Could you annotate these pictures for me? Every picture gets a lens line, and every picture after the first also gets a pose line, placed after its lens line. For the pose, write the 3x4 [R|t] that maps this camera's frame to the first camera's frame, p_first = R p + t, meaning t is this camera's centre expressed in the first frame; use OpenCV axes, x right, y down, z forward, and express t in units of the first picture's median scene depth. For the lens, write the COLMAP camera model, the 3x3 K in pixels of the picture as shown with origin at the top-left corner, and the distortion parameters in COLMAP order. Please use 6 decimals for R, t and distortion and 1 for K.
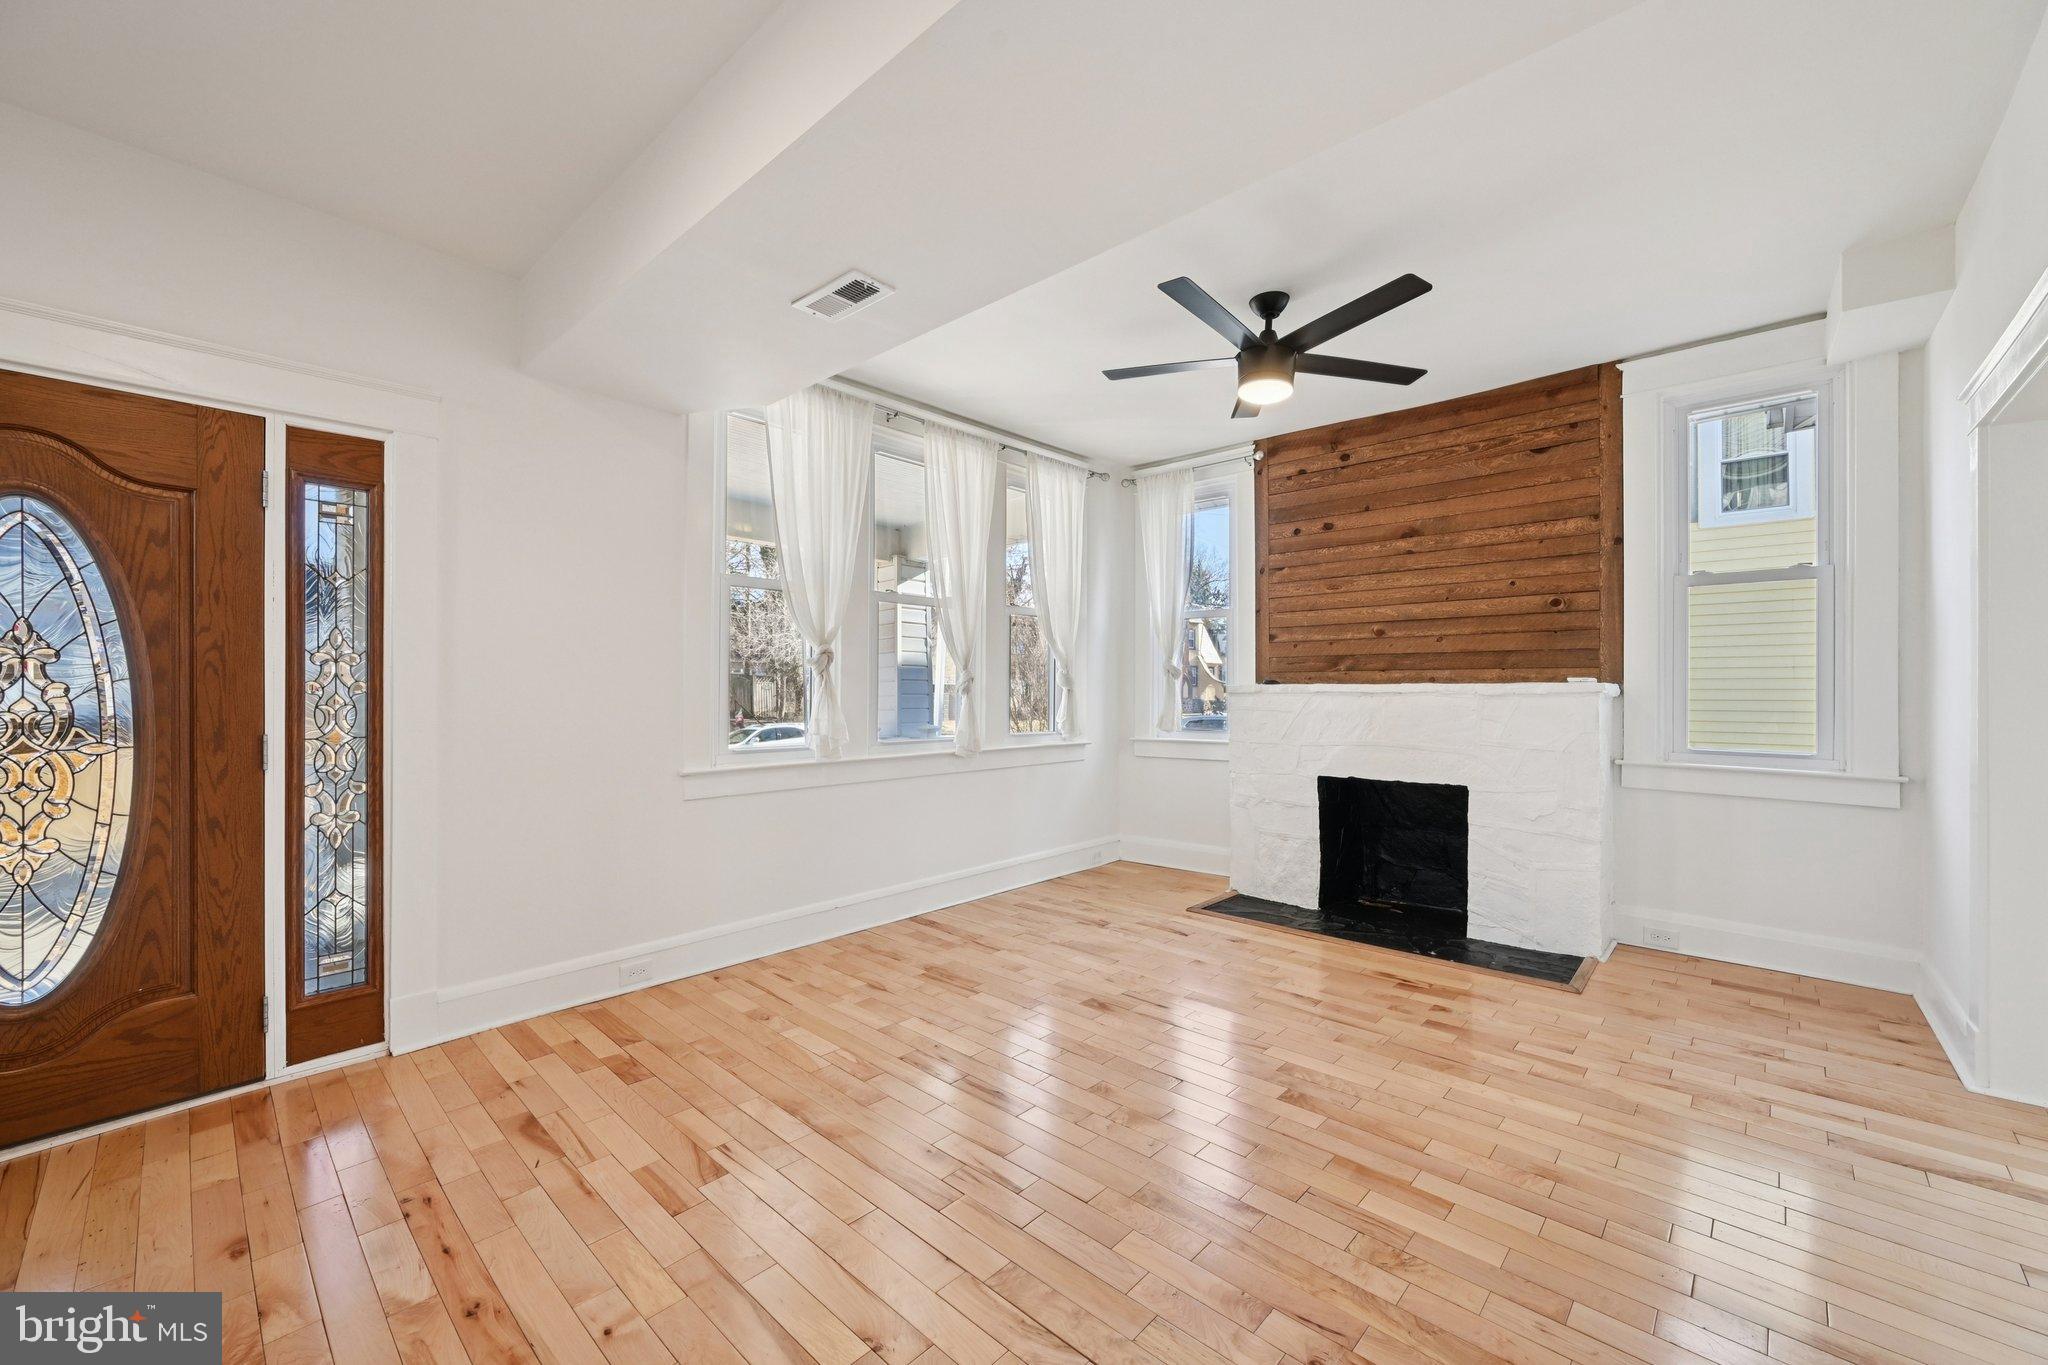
lens RADIAL K [[806.8, 0, 1033.5], [0, 806.8, 690.4], [0, 0, 1]] dist [0.000476, 0.000074]
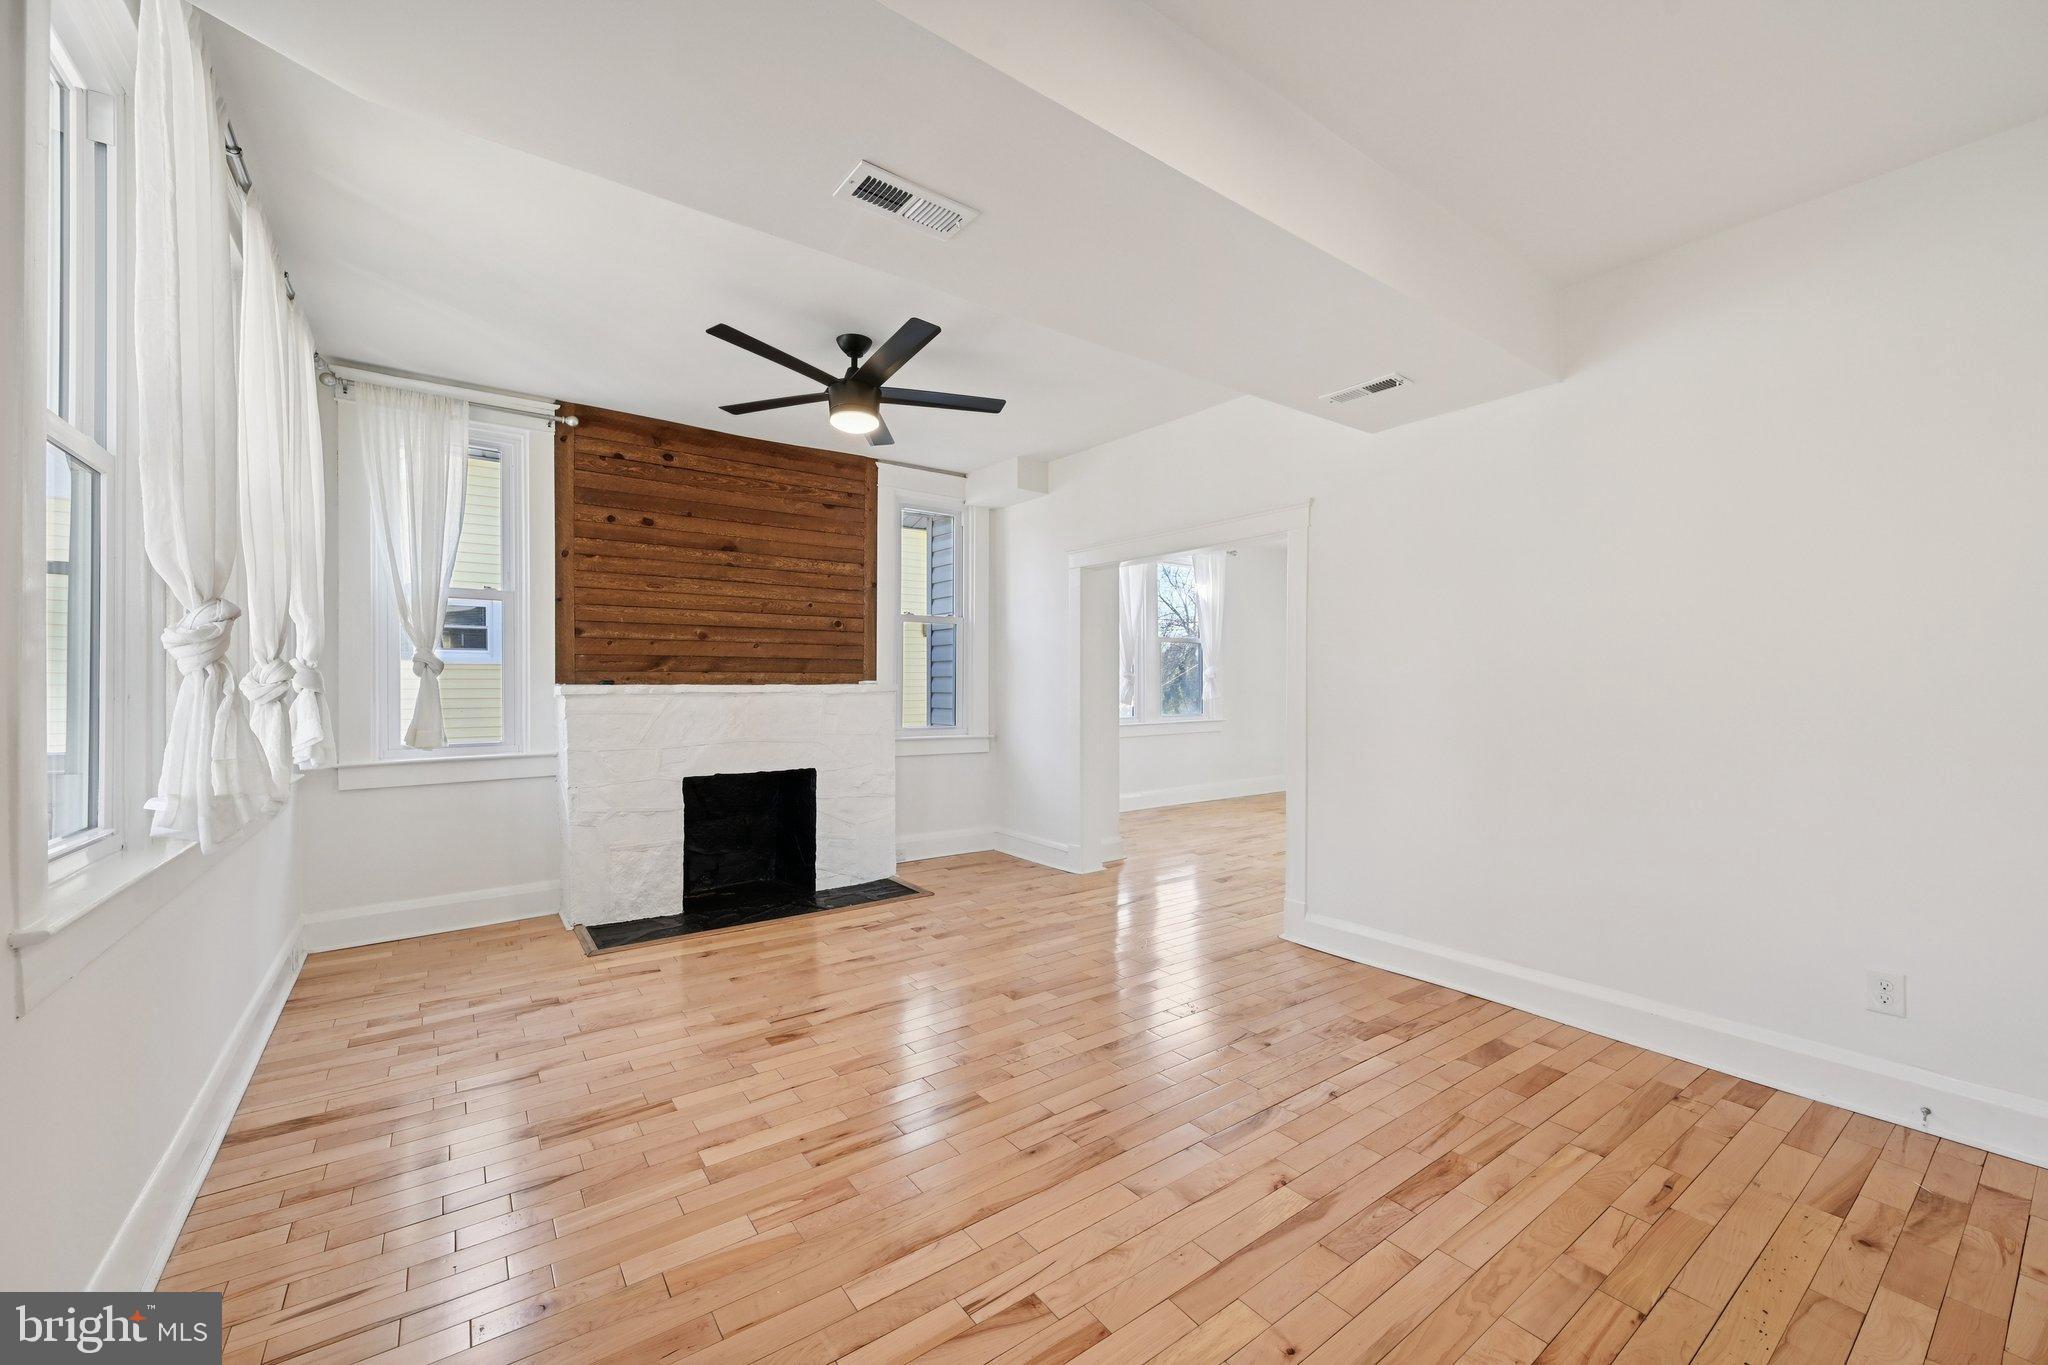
lens RADIAL K [[806.8, 0, 1033.5], [0, 806.8, 690.4], [0, 0, 1]] dist [0.000476, 0.000074]
pose [[0.190533, -0.005727, 0.981664, -0.606167], [0.003075, 0.999982, 0.005237, -0.005459], [-0.981676, 0.002021, 0.190548, 0.438539]]
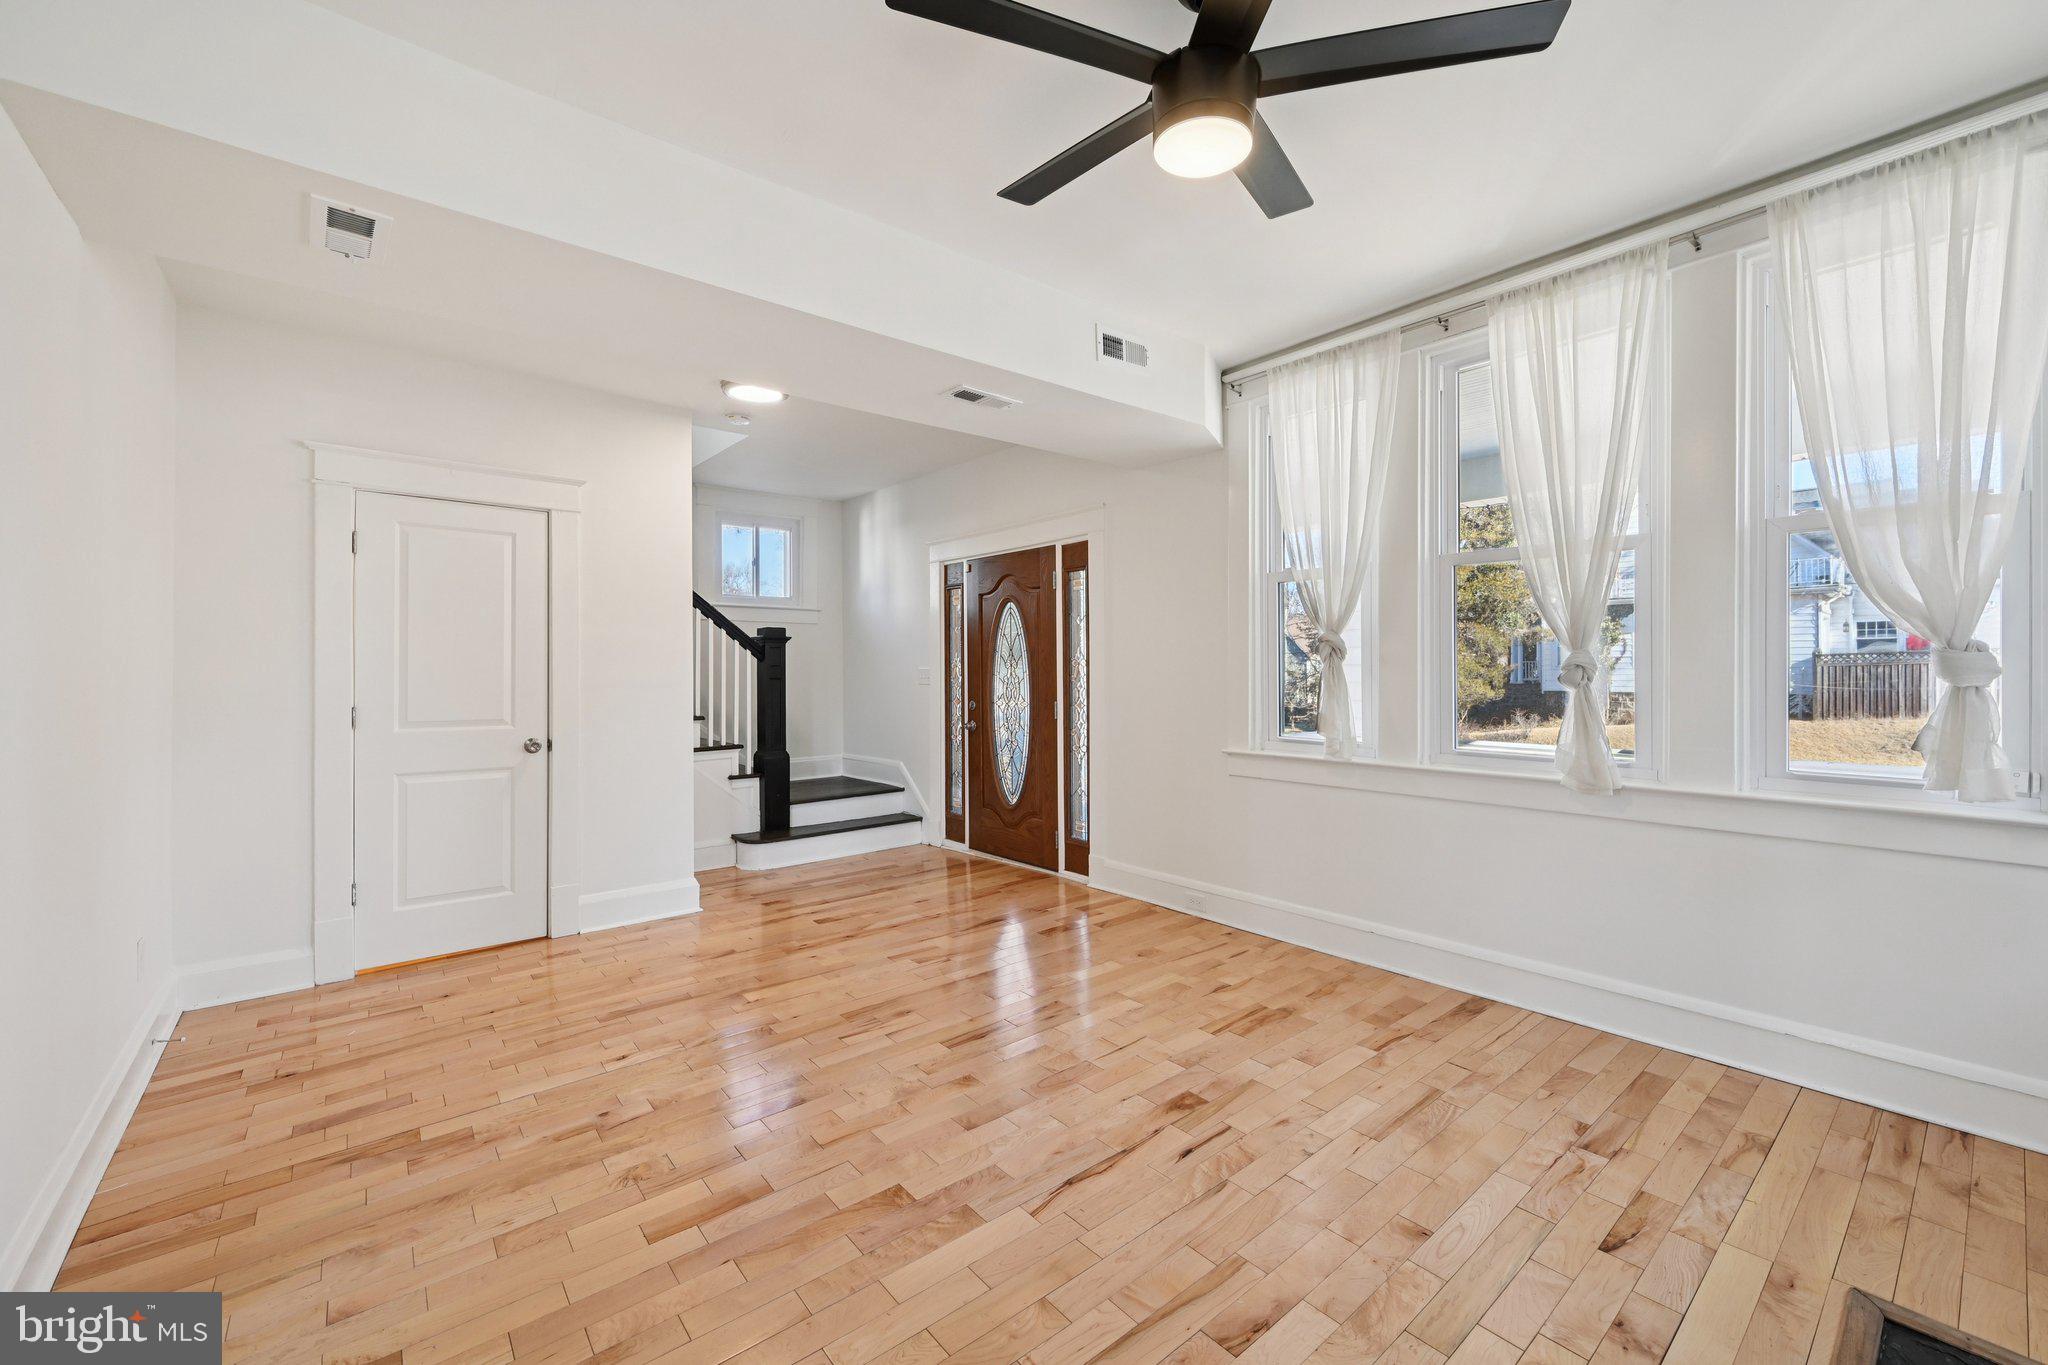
lens RADIAL K [[815.9, 0, 1032.8], [0, 815.9, 673.8], [0, 0, 1]] dist [-0.000128, -0.000237]
pose [[-0.133457, 0.003734, -0.991048, 0.683267], [0.005222, 0.999982, 0.003065, -0.013540], [0.991041, -0.004766, -0.133474, 0.767169]]
